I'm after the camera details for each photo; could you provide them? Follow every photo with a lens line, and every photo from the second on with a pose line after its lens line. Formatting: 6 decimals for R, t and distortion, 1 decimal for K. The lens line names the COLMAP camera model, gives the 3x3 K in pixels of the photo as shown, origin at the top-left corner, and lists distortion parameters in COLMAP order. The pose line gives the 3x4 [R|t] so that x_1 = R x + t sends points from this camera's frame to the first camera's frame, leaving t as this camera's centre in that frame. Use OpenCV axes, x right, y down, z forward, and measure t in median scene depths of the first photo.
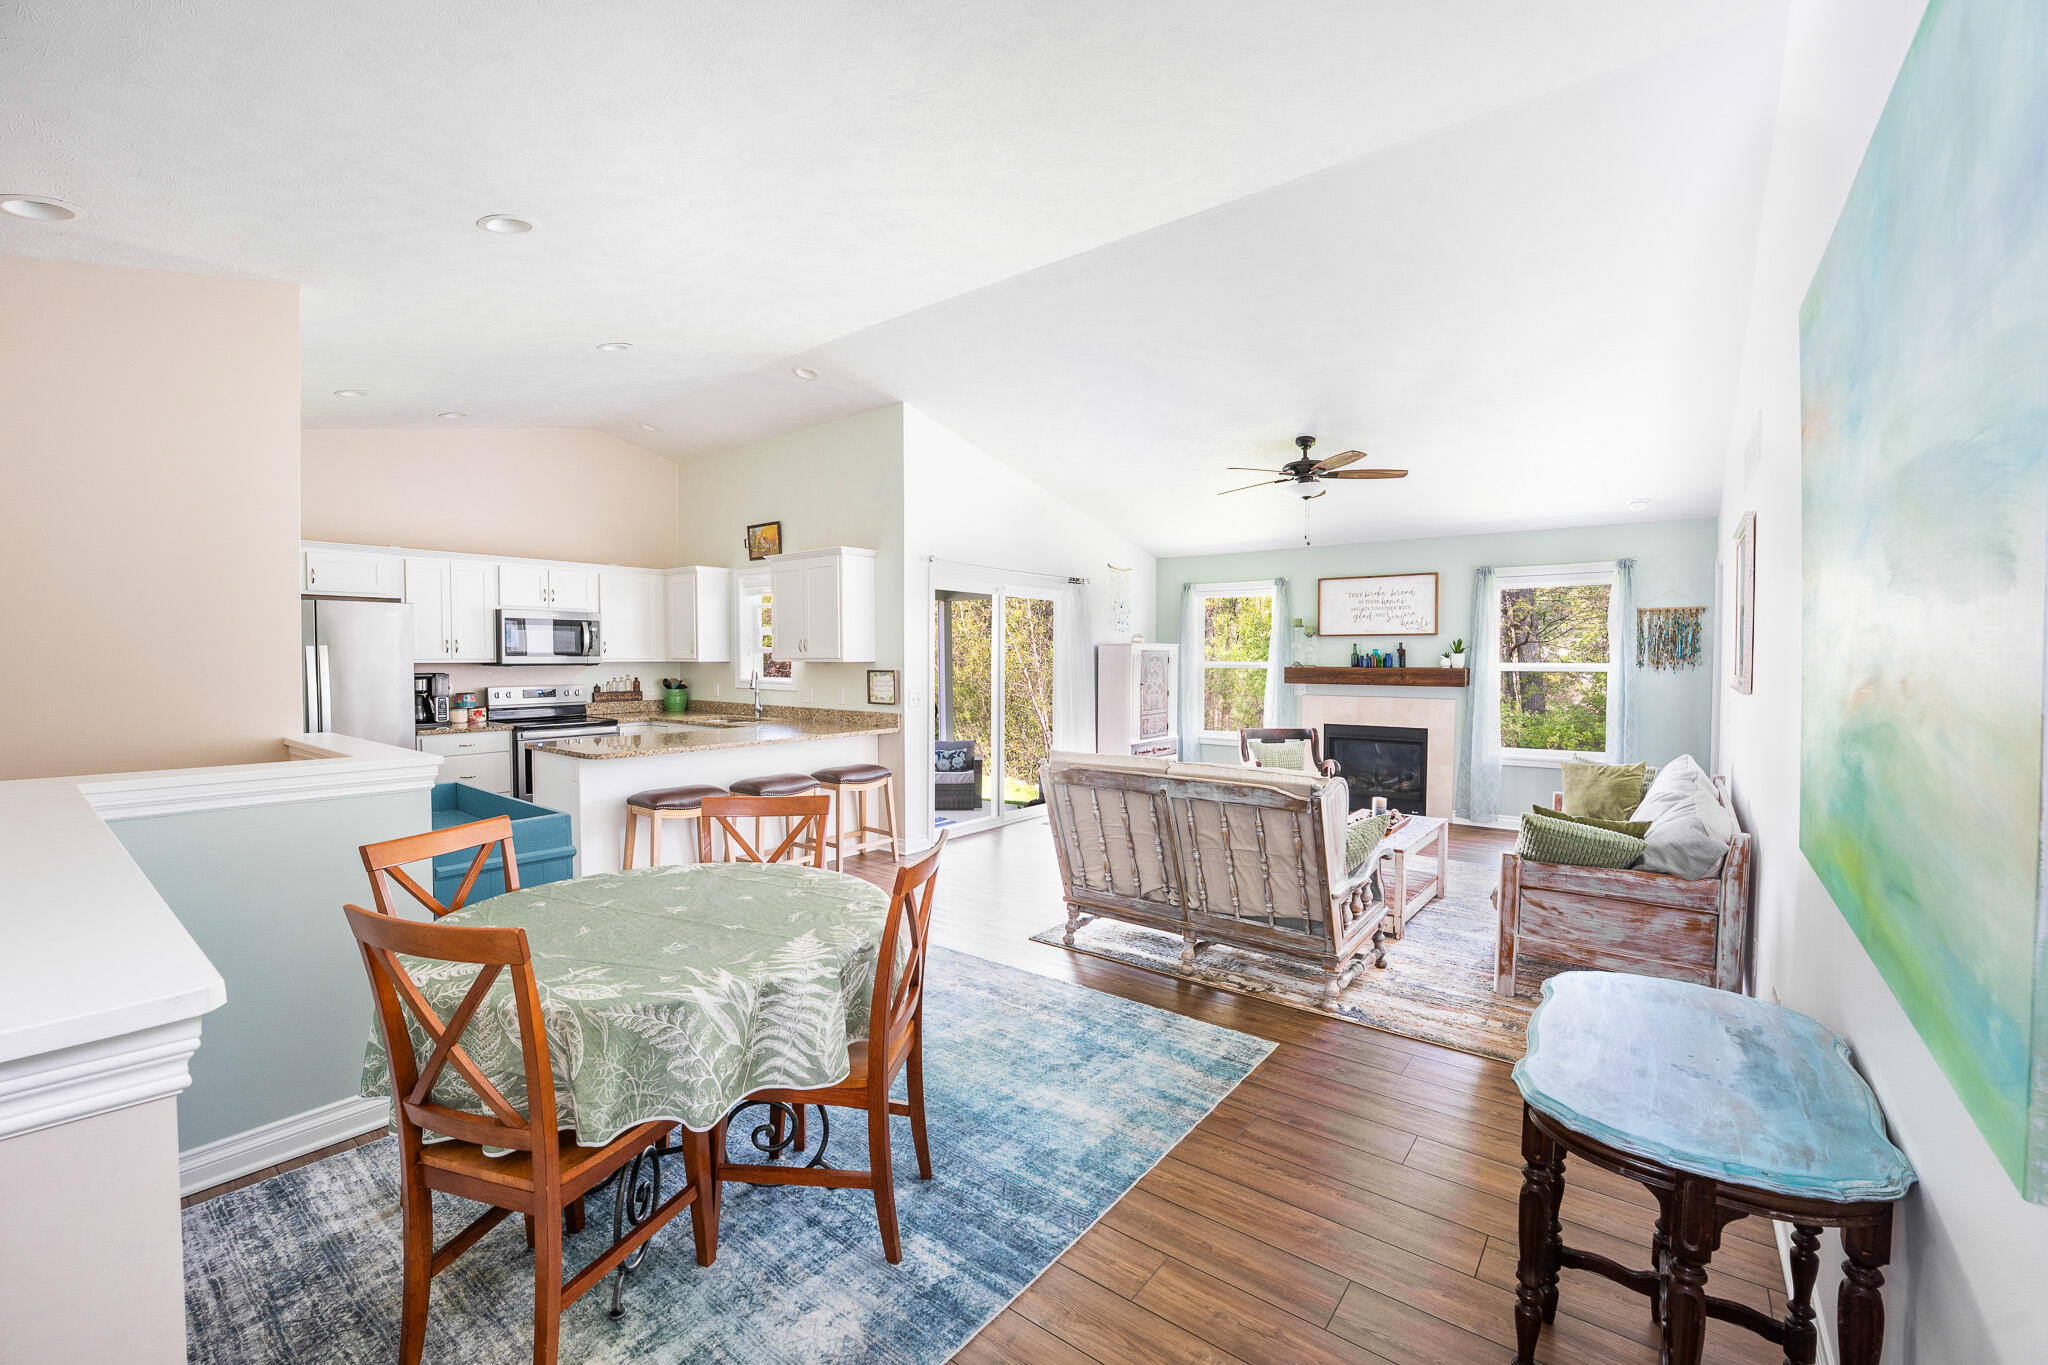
lens RADIAL K [[834.2, 0, 1016.3], [0, 834.2, 679.0], [0, 0, 1]] dist [-0.023859, -0.000200]
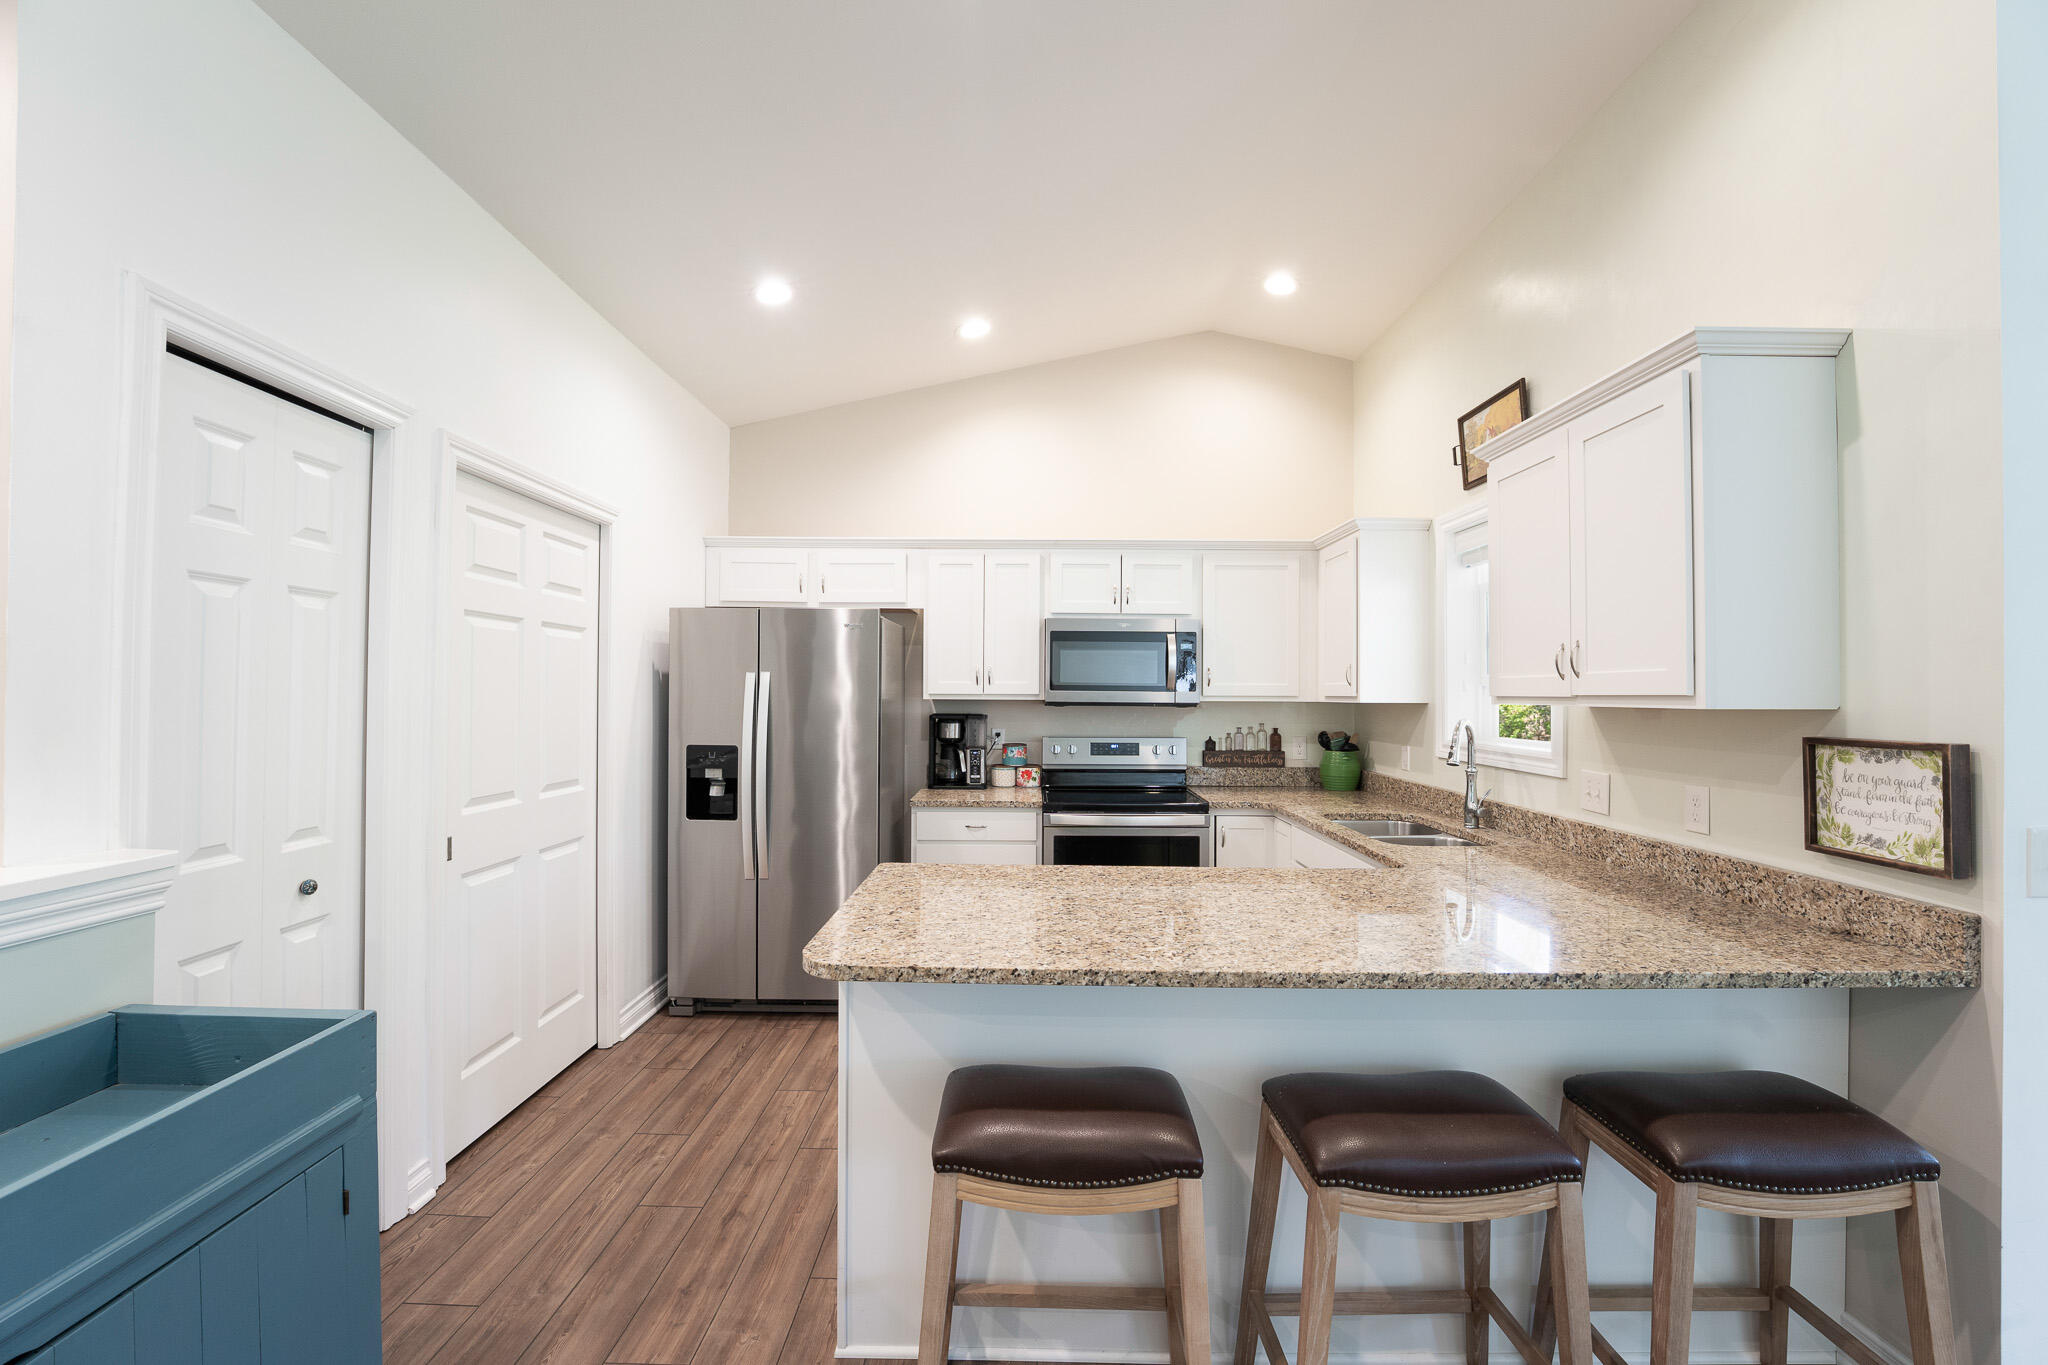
lens RADIAL K [[834.2, 0, 1016.3], [0, 834.2, 679.0], [0, 0, 1]] dist [-0.023859, -0.000200]
pose [[0.604377, -0.009897, -0.796637, -0.106446], [-0.028377, 0.999021, -0.033939, -0.012509], [0.796193, 0.043118, 0.603505, 0.546204]]
